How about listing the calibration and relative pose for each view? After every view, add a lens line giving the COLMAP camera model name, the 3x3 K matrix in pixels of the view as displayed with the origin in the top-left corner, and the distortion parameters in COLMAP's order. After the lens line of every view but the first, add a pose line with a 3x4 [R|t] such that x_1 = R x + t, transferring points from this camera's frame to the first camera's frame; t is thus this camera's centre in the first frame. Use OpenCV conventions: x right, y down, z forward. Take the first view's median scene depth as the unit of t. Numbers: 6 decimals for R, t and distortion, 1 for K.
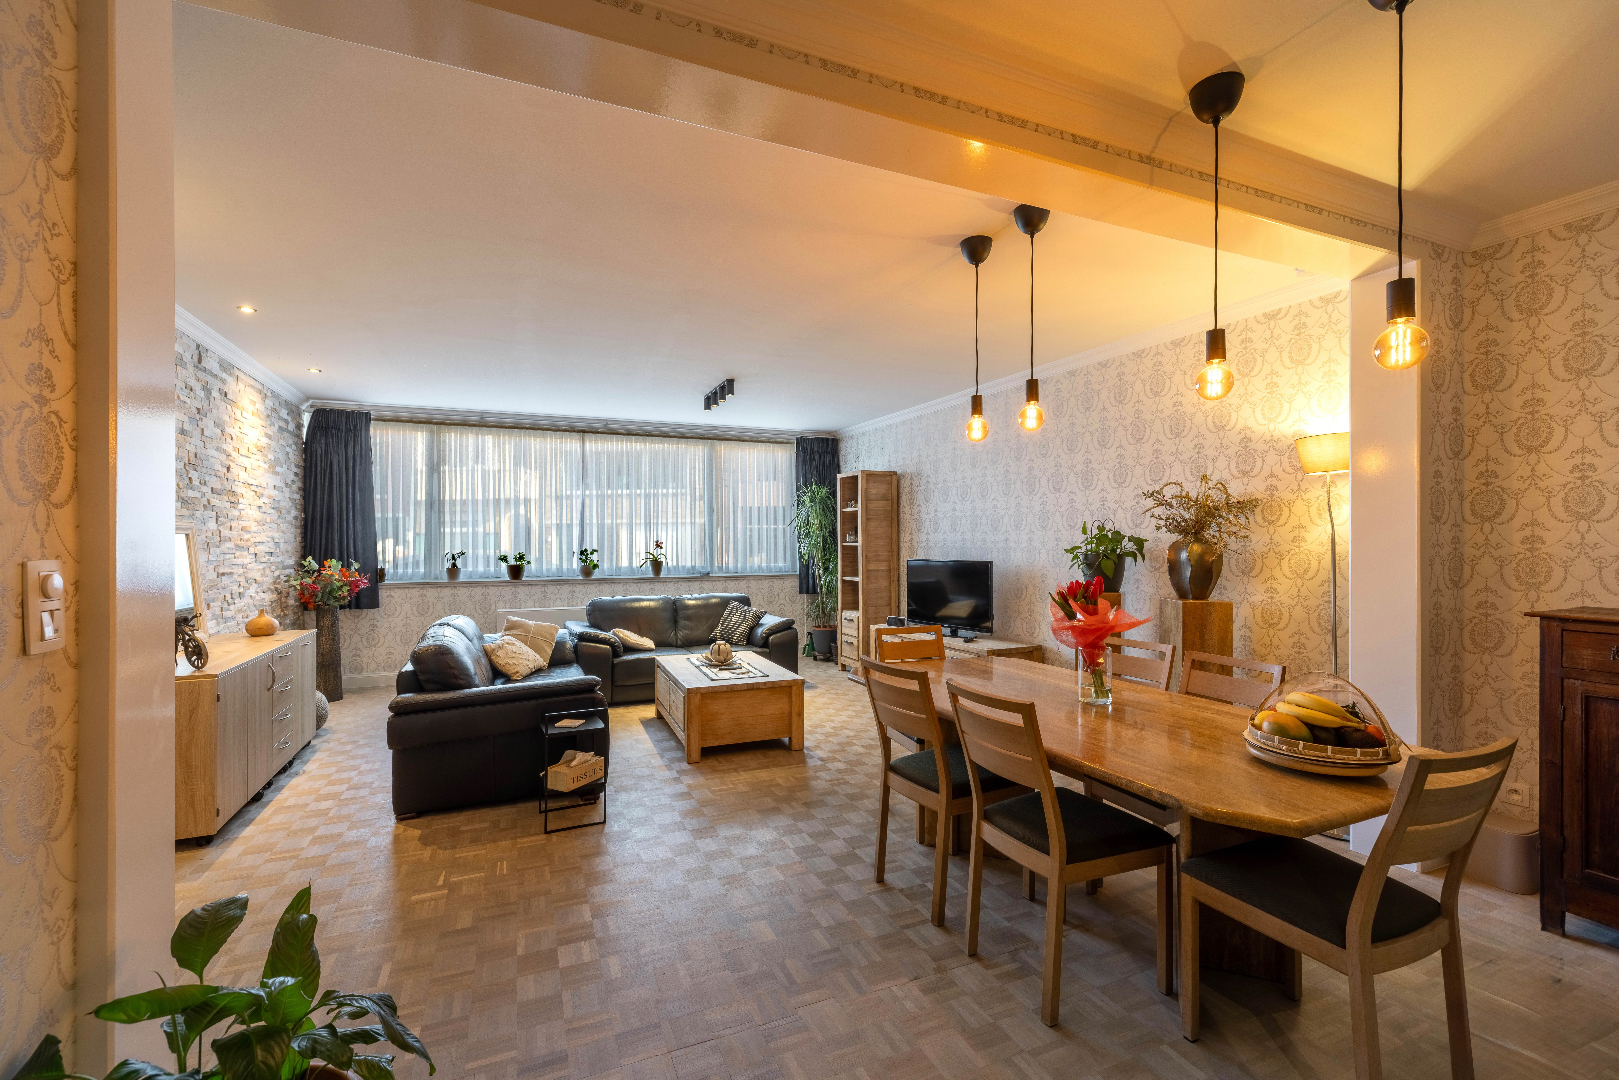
lens RADIAL K [[693.8, 0, 810.4], [0, 693.8, 543.4], [0, 0, 1]] dist [-0.001873, 0.002038]
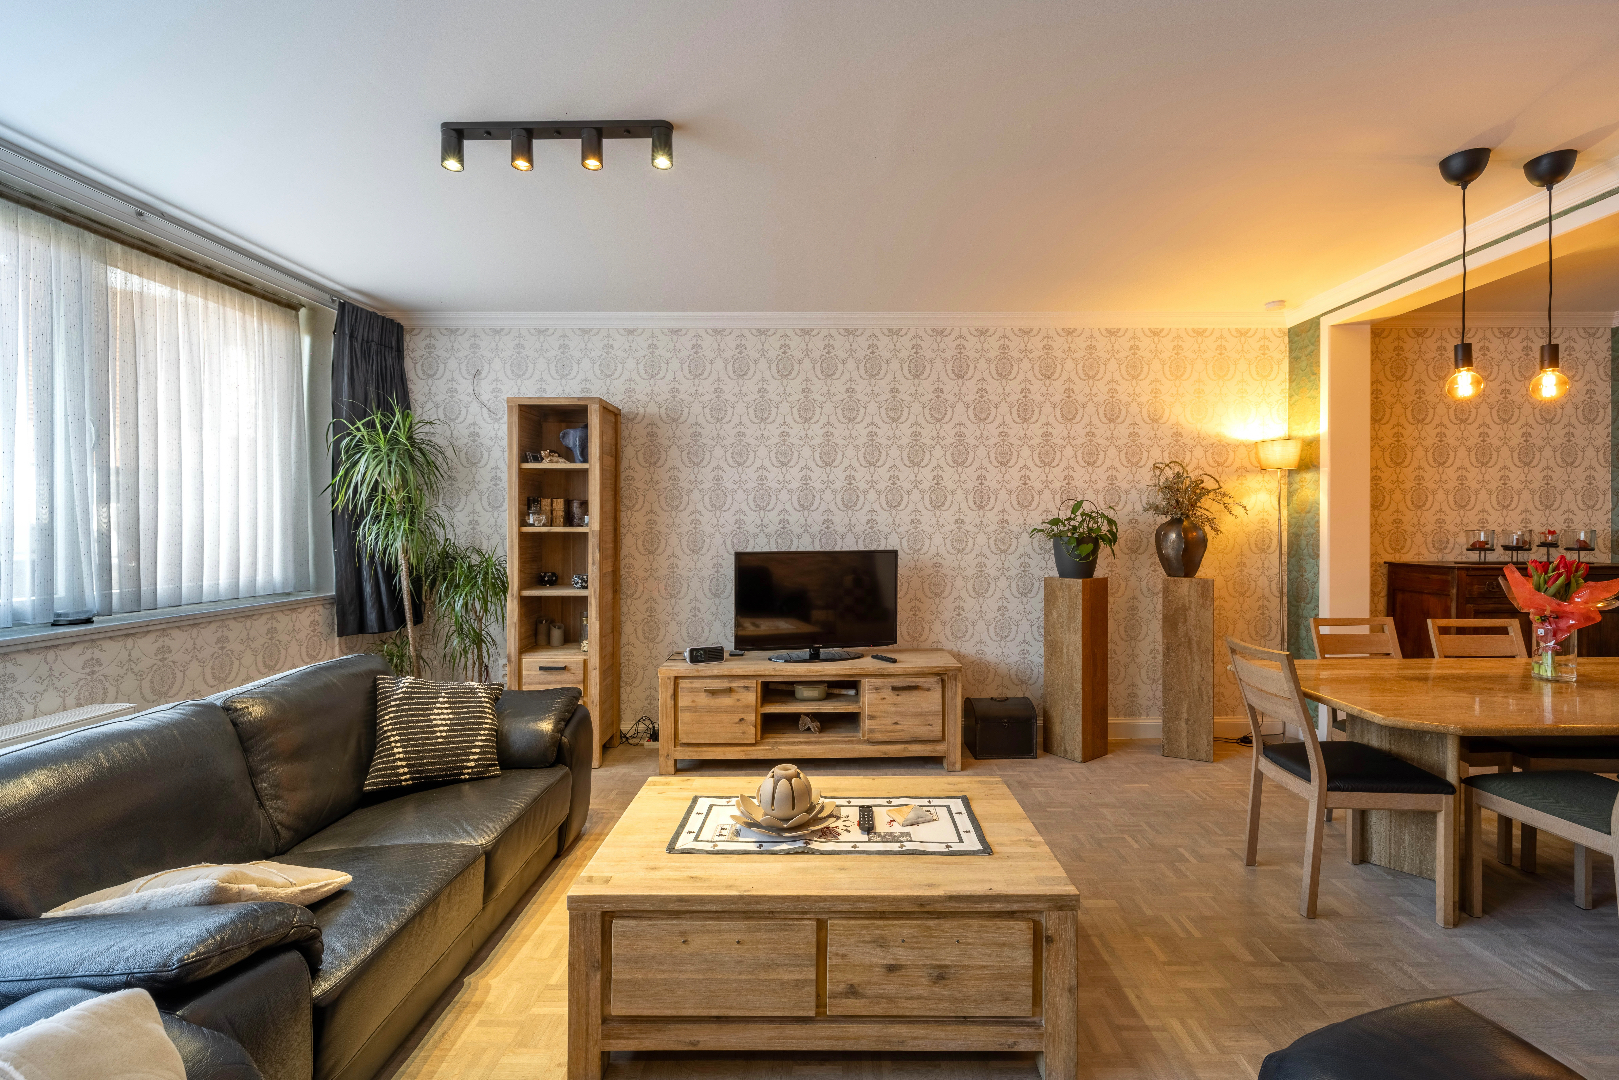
lens RADIAL K [[693.8, 0, 817.3], [0, 693.8, 532.8], [0, 0, 1]] dist [-0.001873, 0.002038]
pose [[0.404284, -0.006918, 0.914607, -0.422457], [0.006497, 0.999968, 0.004691, 0.002524], [-0.914610, 0.004046, 0.404316, 0.693503]]
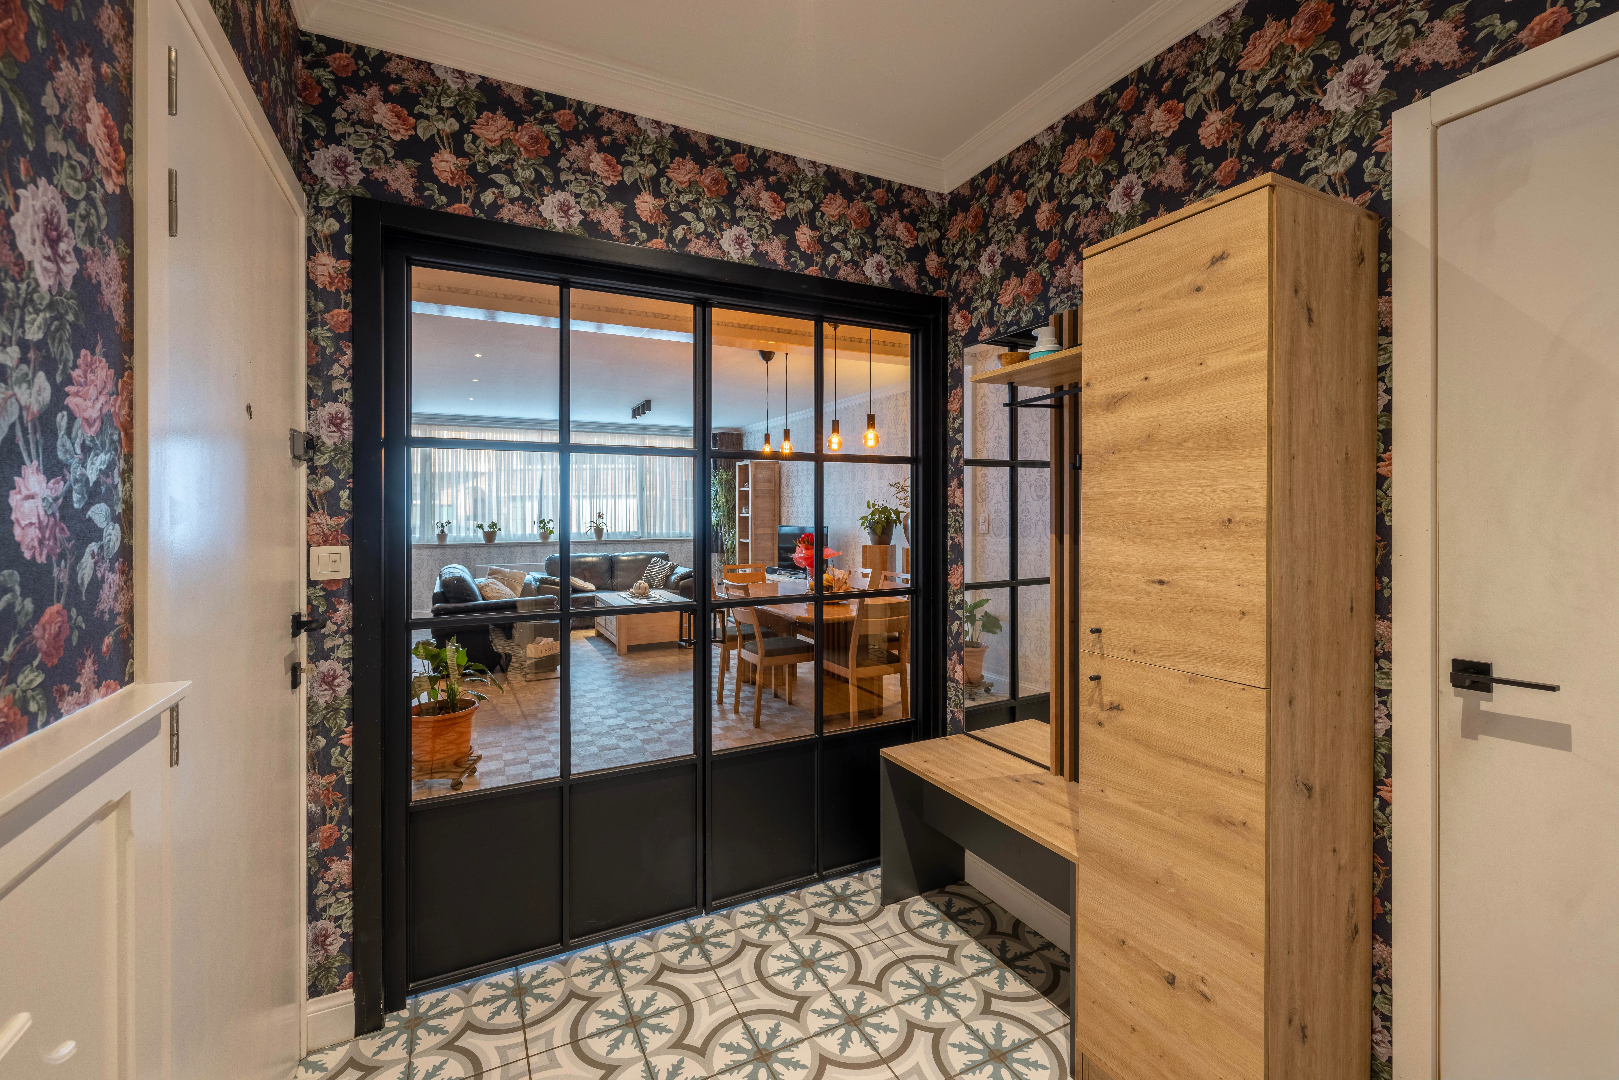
lens RADIAL K [[693.8, 0, 819.1], [0, 693.8, 516.3], [0, 0, 1]] dist [-0.001873, 0.002038]
pose [[0.997465, -0.002063, 0.071132, 0.123279], [0.001864, 0.999994, 0.002859, -0.000165], [-0.071137, -0.002719, 0.997463, -0.416324]]
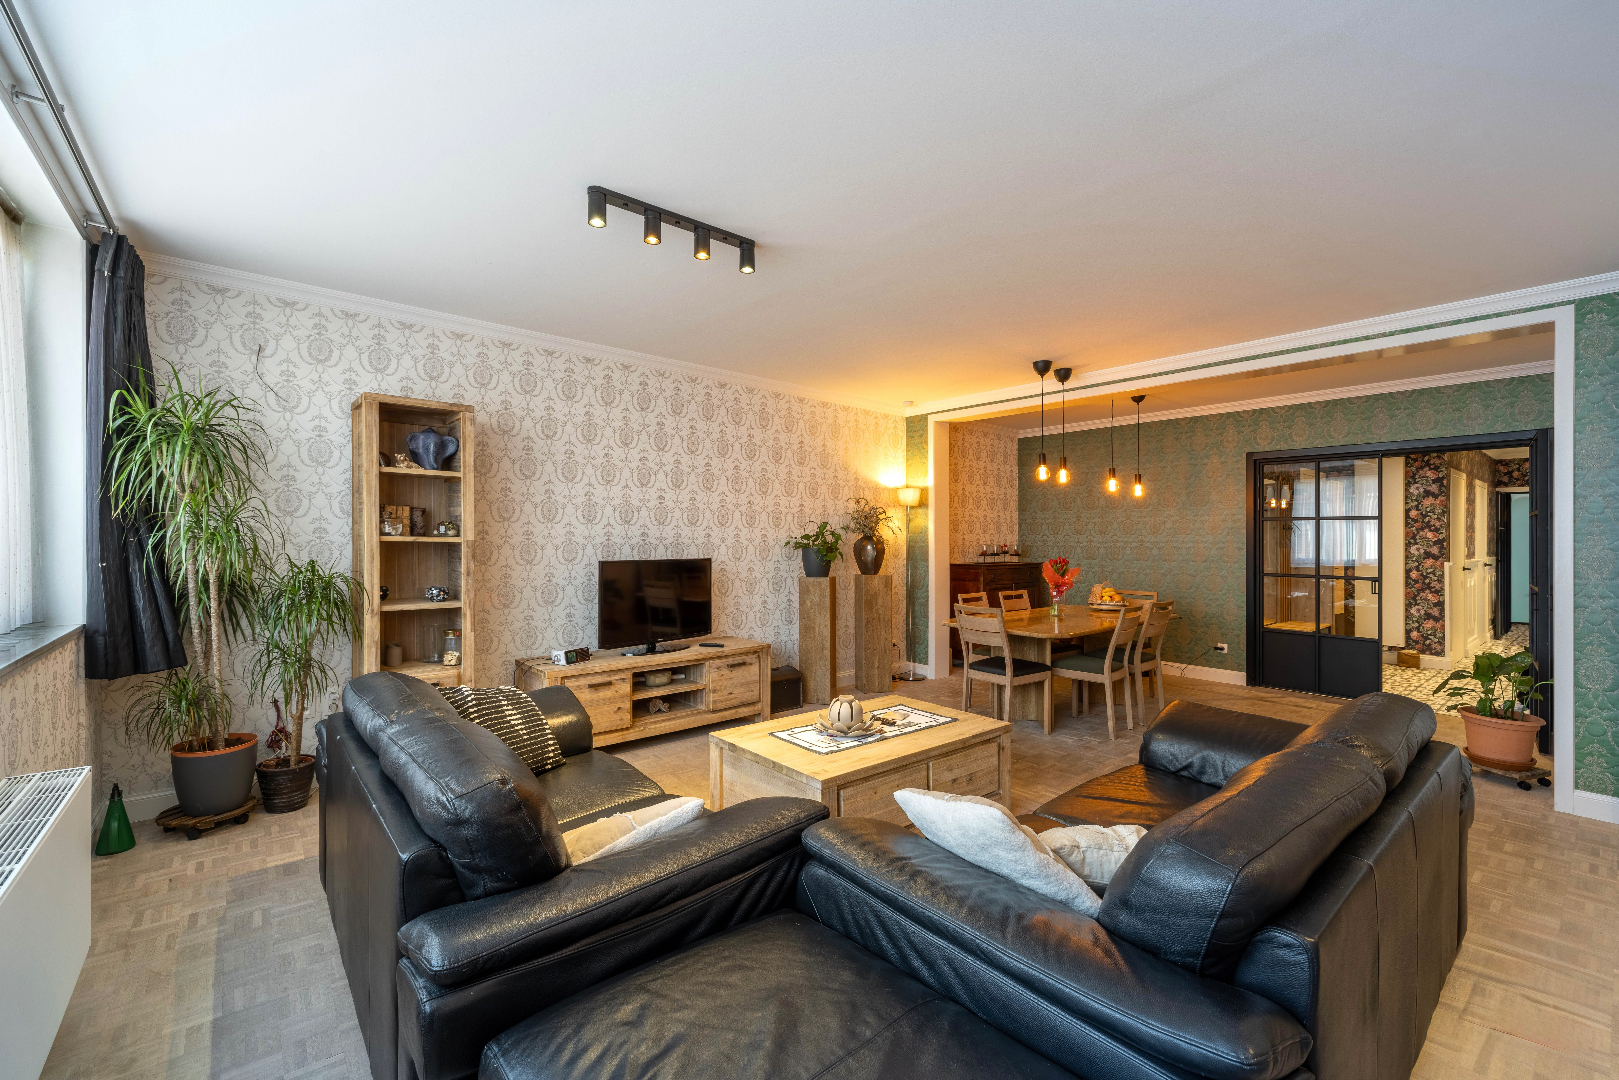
lens RADIAL K [[693.8, 0, 806.6], [0, 693.8, 543.4], [0, 0, 1]] dist [-0.001873, 0.002038]
pose [[-0.294421, -0.002689, 0.955672, -0.614825], [-0.001471, 0.999996, 0.002360, 0.002749], [-0.955675, -0.000710, -0.294424, 1.036818]]
